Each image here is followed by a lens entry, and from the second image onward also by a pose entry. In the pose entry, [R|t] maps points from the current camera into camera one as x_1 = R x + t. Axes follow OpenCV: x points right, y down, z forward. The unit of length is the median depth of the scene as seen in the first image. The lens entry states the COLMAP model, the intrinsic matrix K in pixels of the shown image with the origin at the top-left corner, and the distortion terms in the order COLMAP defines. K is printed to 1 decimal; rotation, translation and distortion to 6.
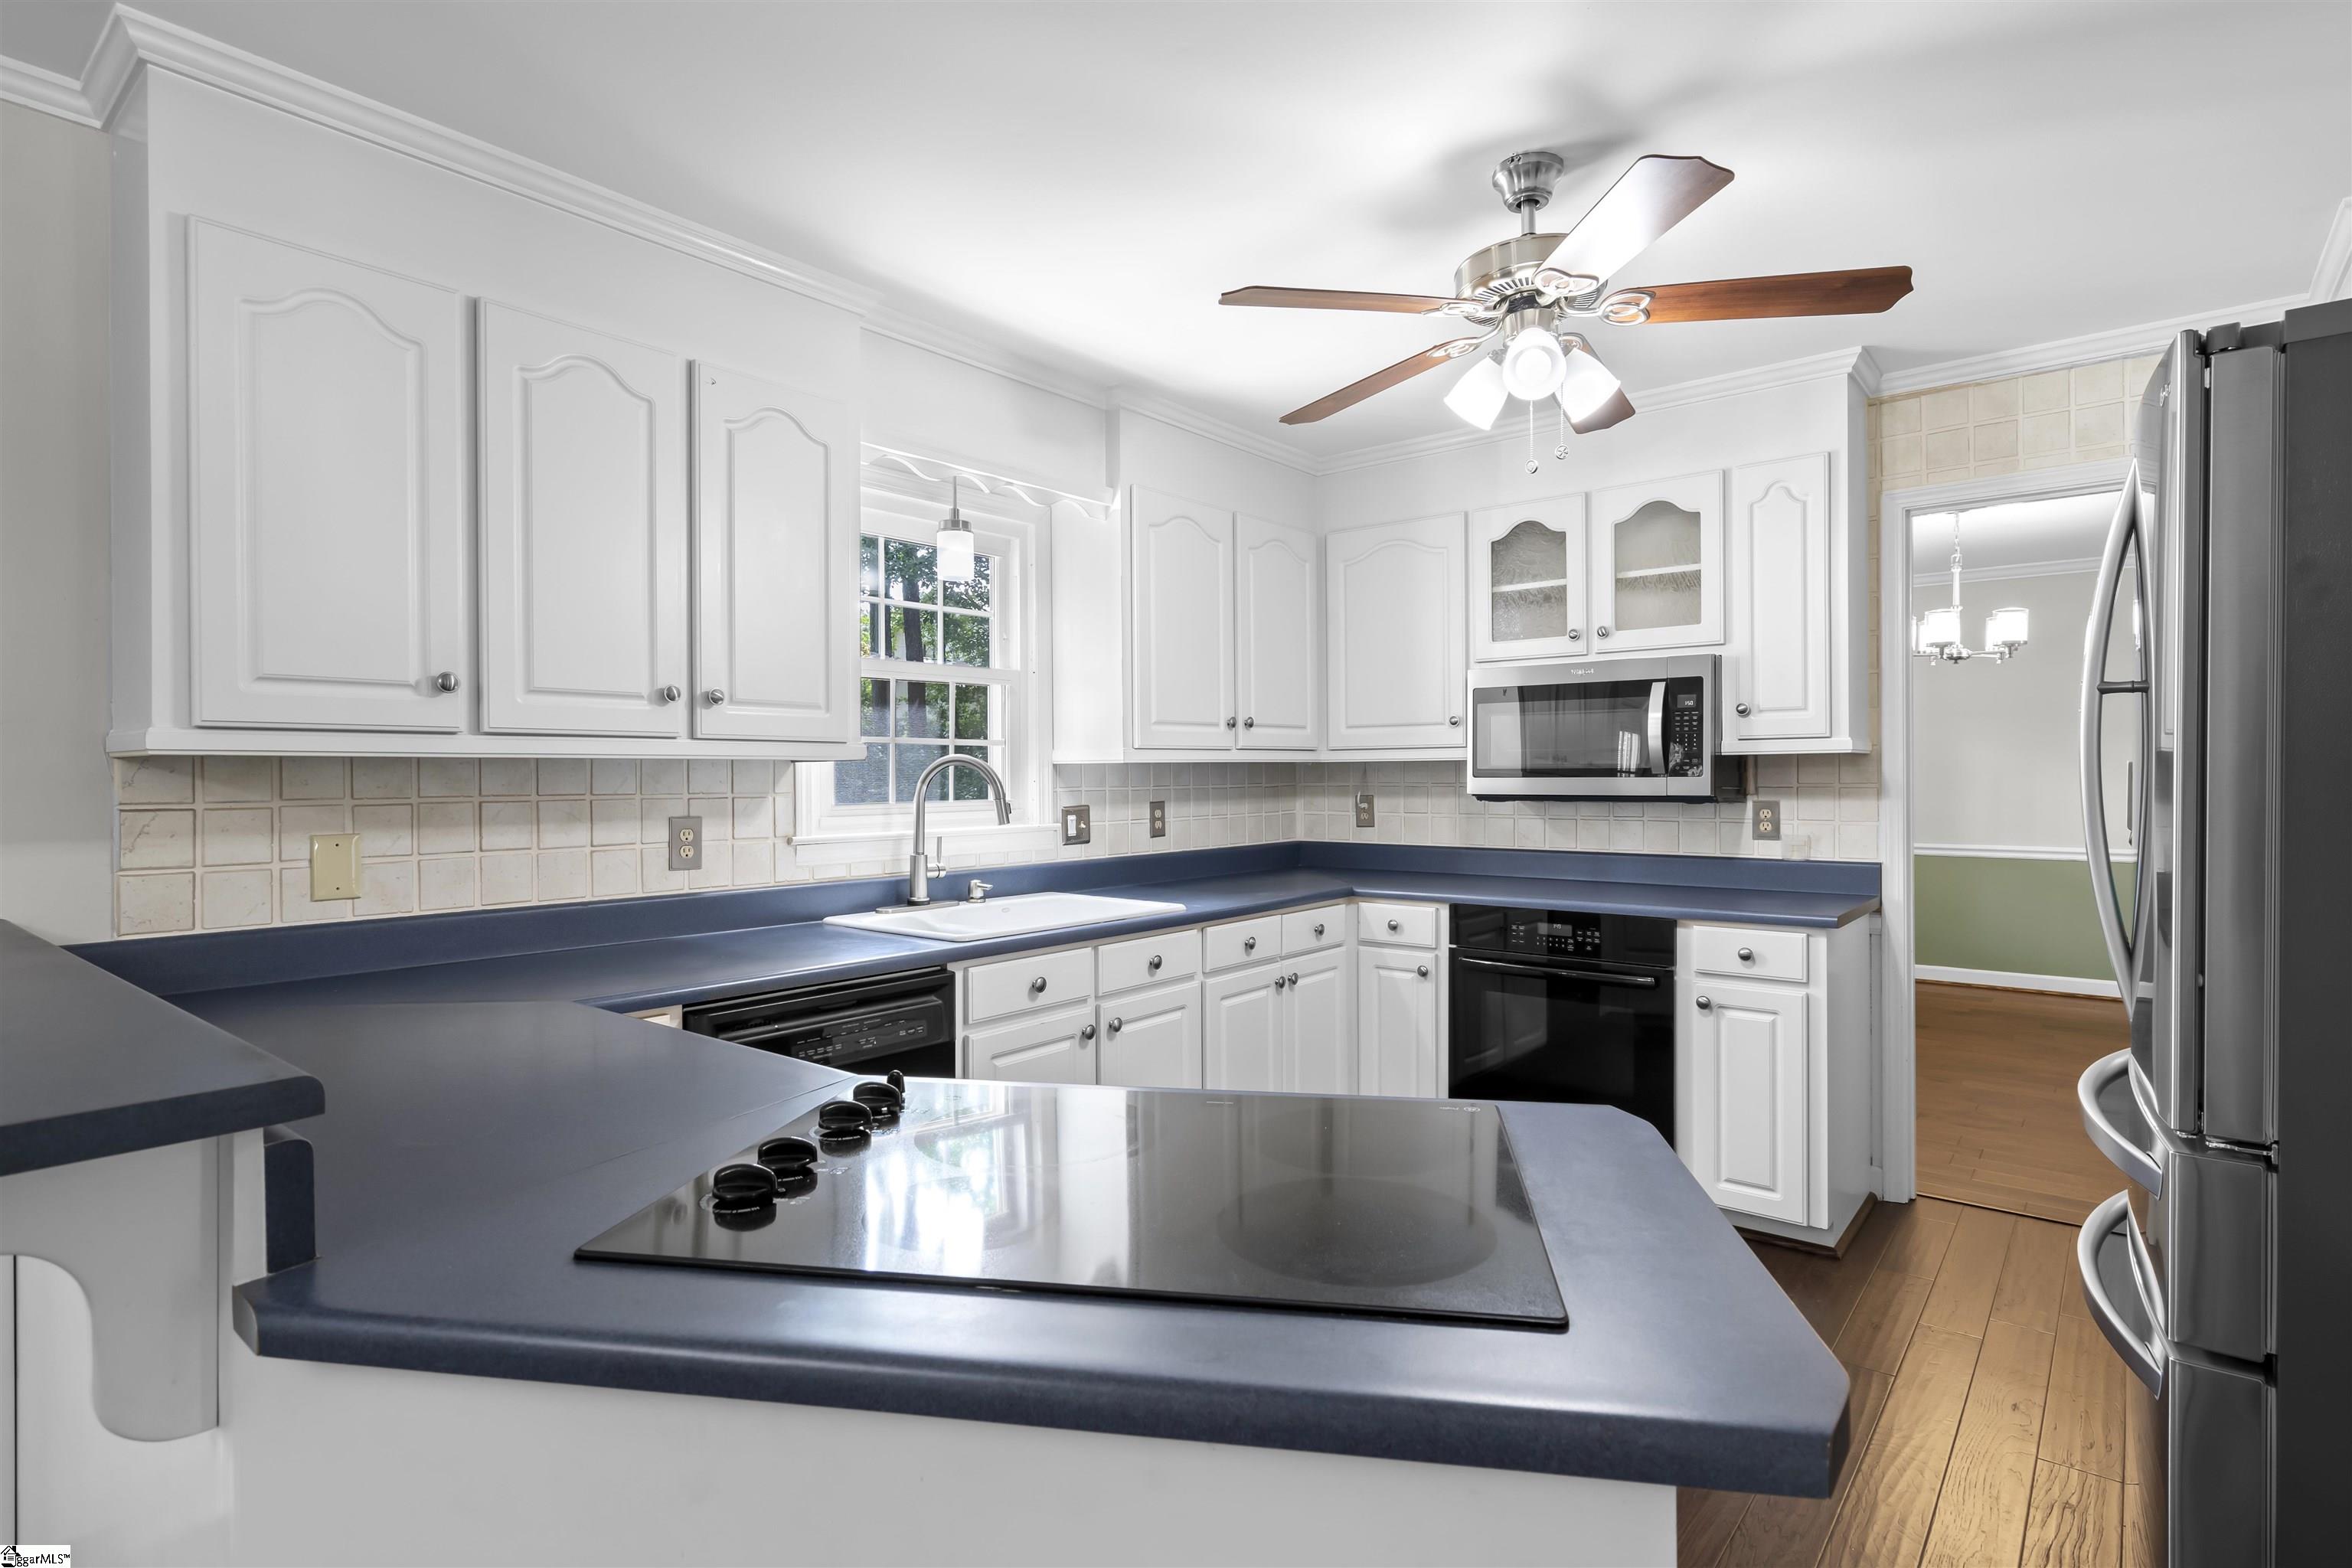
lens RADIAL K [[1181.3, 0, 1164.7], [0, 1181.3, 776.4], [0, 0, 1]] dist [0.000322, 0.000150]
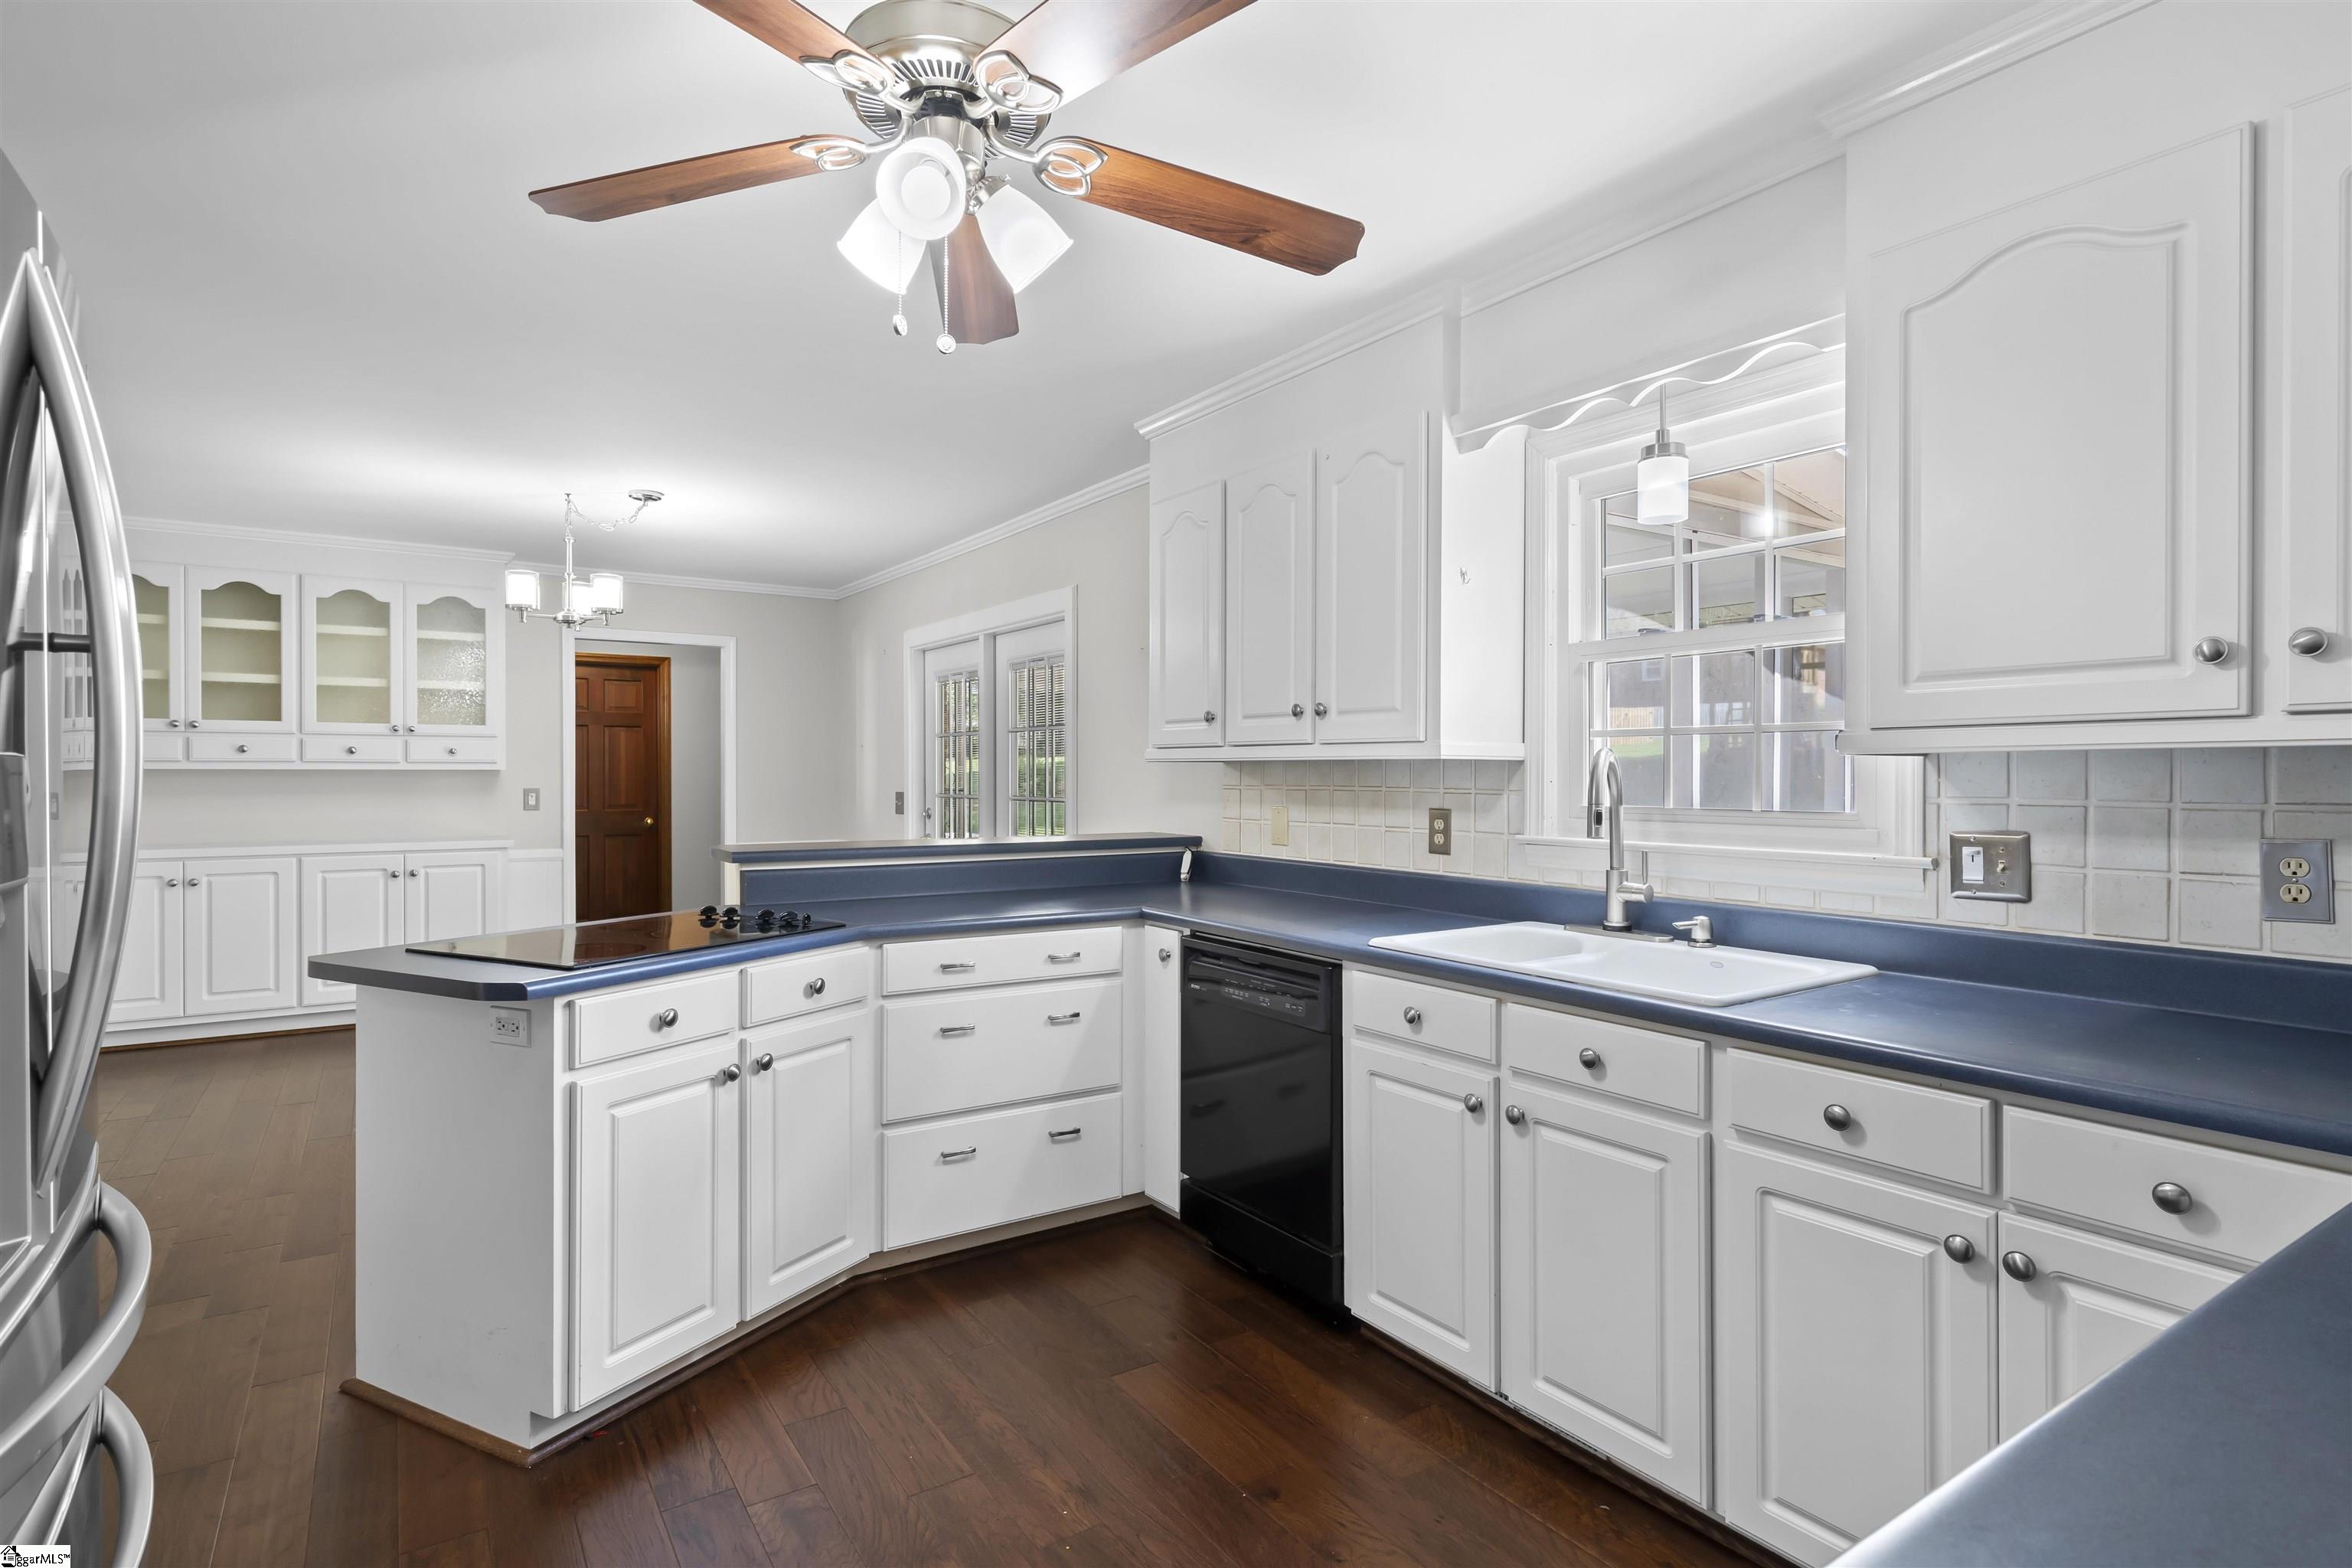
lens RADIAL K [[1181.3, 0, 1164.7], [0, 1181.3, 776.4], [0, 0, 1]] dist [0.000322, 0.000150]
pose [[-0.284448, 0.010855, -0.958630, 0.686928], [-0.000264, 0.999935, 0.011401, -0.008953], [0.958691, 0.003496, -0.284427, 0.946700]]
